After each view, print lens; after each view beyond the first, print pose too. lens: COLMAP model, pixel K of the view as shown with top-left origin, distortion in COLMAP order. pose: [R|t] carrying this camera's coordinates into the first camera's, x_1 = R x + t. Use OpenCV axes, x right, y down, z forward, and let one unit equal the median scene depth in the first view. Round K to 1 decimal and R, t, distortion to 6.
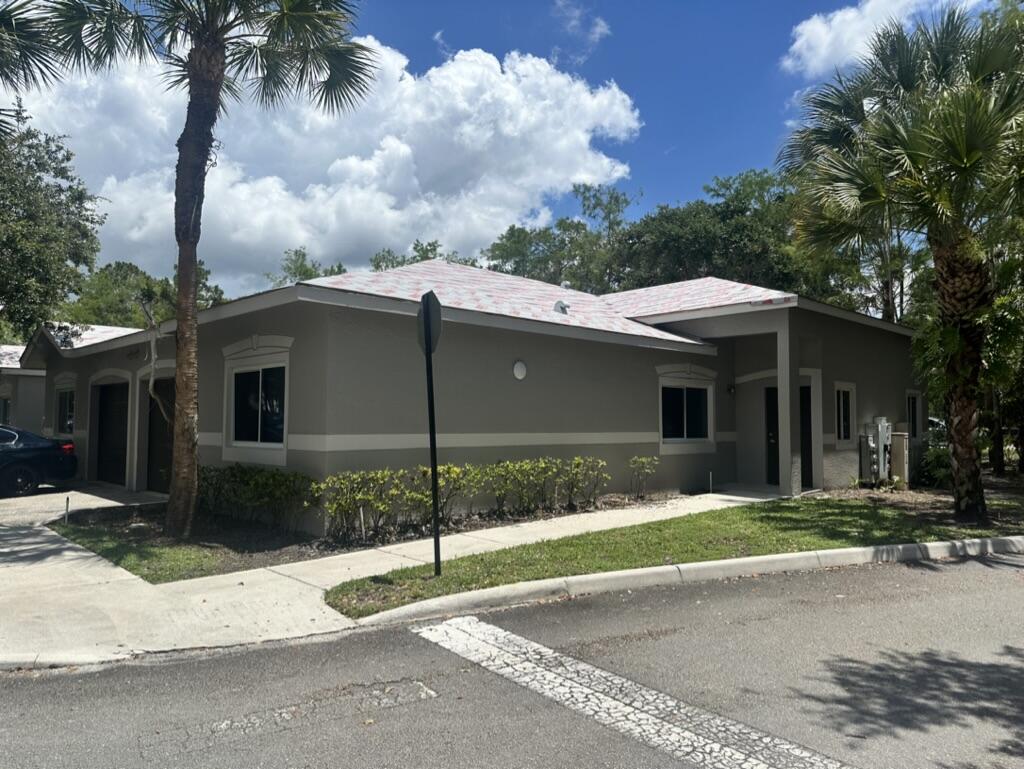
lens RADIAL K [[719.8, 0, 515.8], [0, 719.8, 385.8], [0, 0, 1]] dist [0.053554, -0.062946]
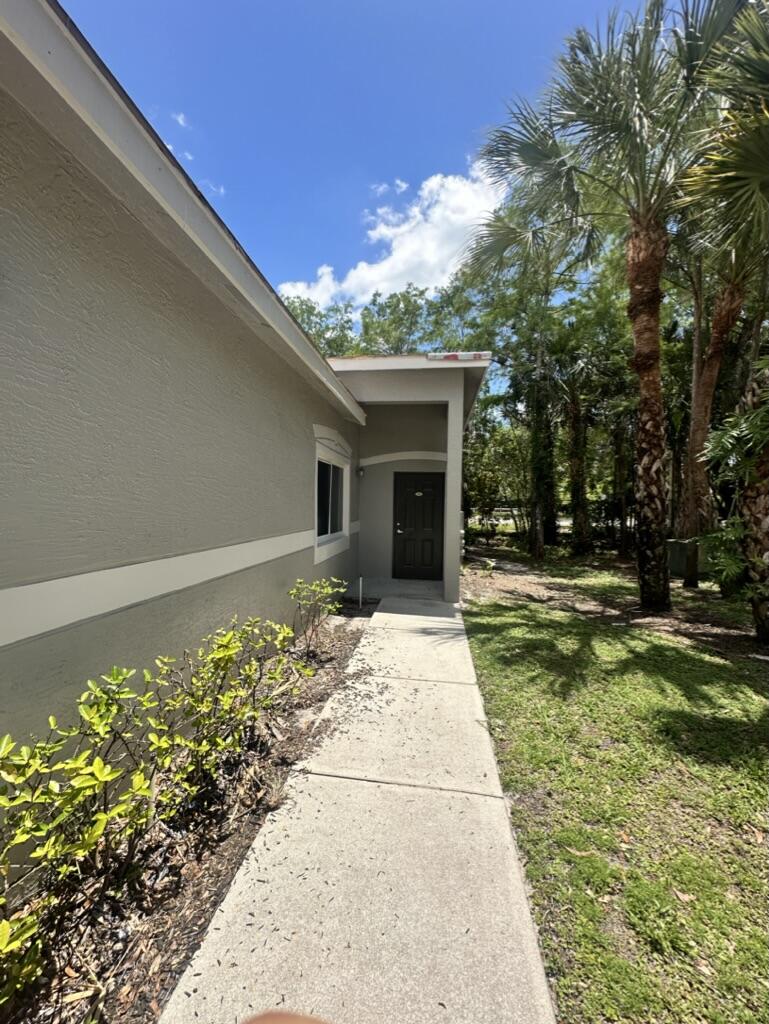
lens RADIAL K [[408.9, 0, 386.3], [0, 408.9, 507.1], [0, 0, 1]] dist [-0.006690, 0.002106]
pose [[0.787288, 0.009325, 0.616515, 0.036638], [-0.047372, 0.997845, 0.045402, 0.036830], [-0.614763, -0.064950, 0.786033, 0.954380]]
